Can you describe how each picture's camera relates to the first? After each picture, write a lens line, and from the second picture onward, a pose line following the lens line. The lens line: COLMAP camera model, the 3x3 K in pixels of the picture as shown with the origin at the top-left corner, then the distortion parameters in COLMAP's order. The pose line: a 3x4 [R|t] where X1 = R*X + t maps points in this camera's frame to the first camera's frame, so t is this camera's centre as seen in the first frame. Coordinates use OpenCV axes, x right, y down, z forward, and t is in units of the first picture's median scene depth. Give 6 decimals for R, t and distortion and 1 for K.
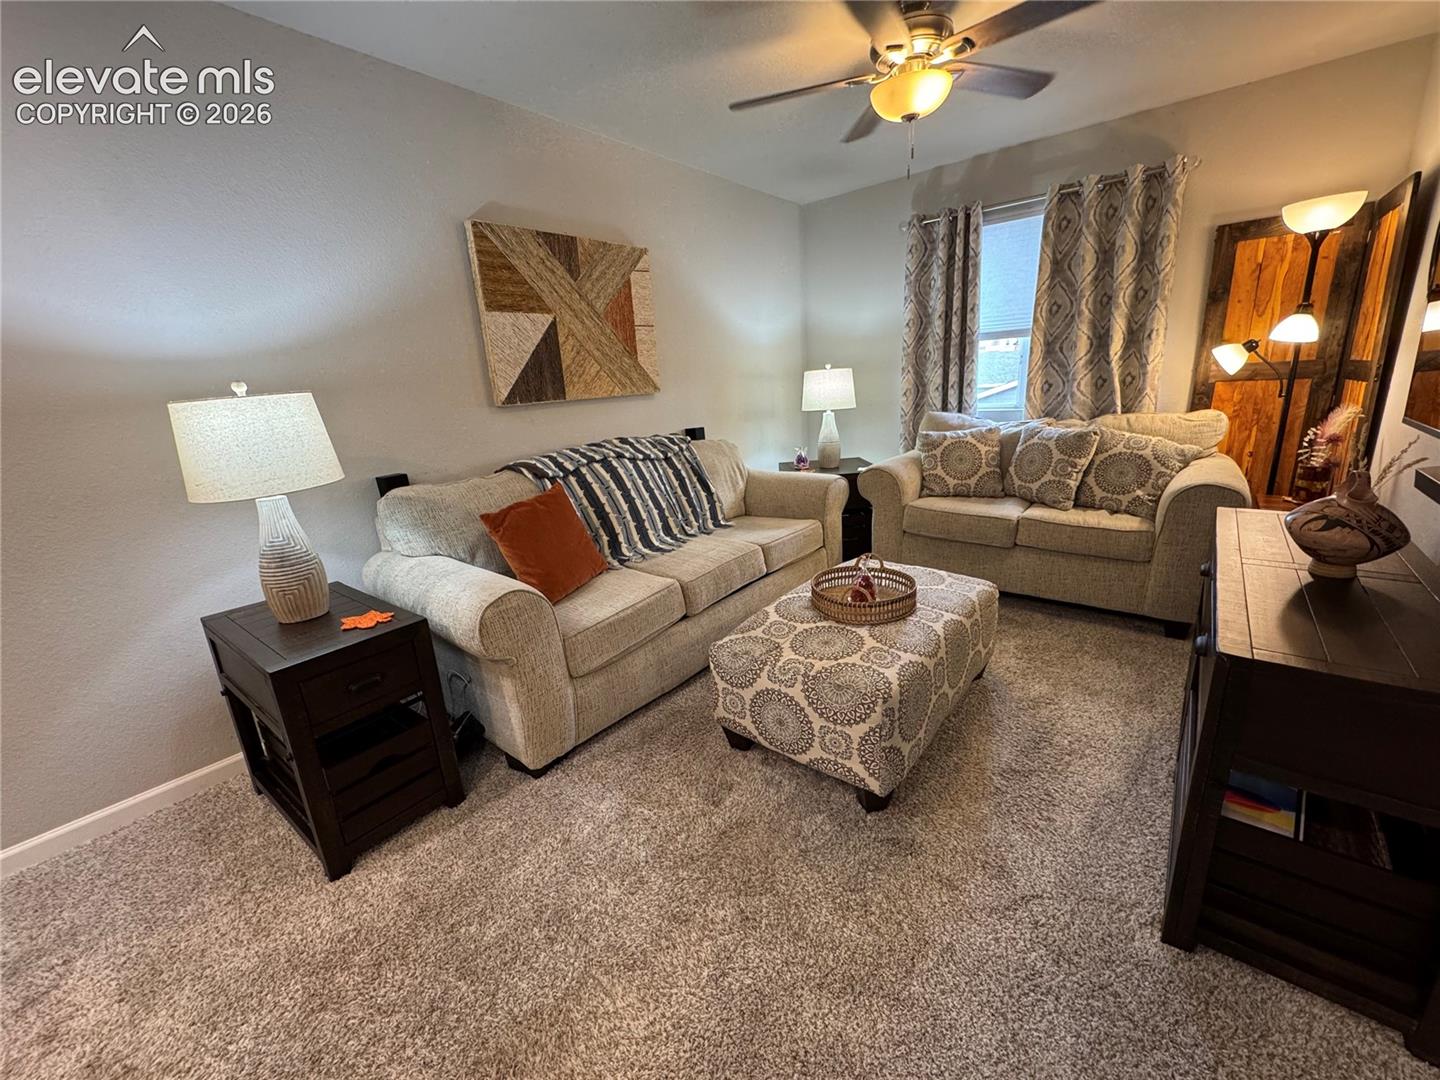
lens RADIAL K [[571.8, 0, 720.2], [0, 571.8, 535.7], [0, 0, 1]] dist [-0.001925, -0.000254]
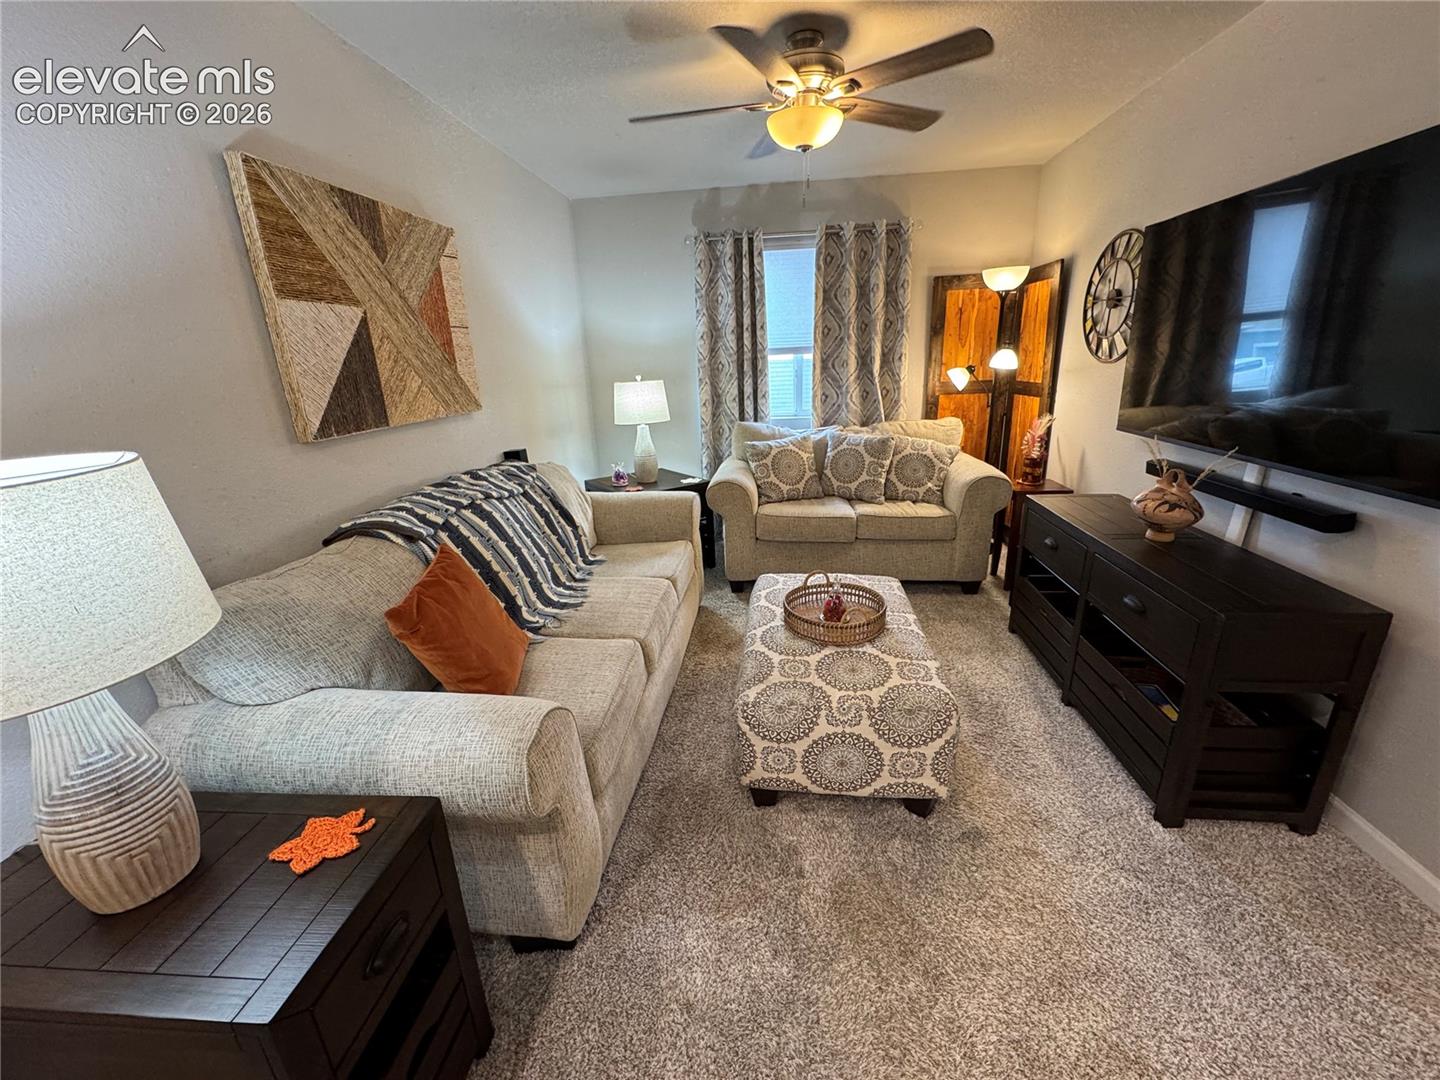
lens RADIAL K [[571.8, 0, 721.5], [0, 571.8, 537.2], [0, 0, 1]] dist [-0.001925, -0.000254]
pose [[0.838861, -0.136311, 0.527002, -0.335483], [0.133071, 0.990117, 0.044279, -0.078740], [-0.527829, 0.032985, 0.848710, 0.176069]]
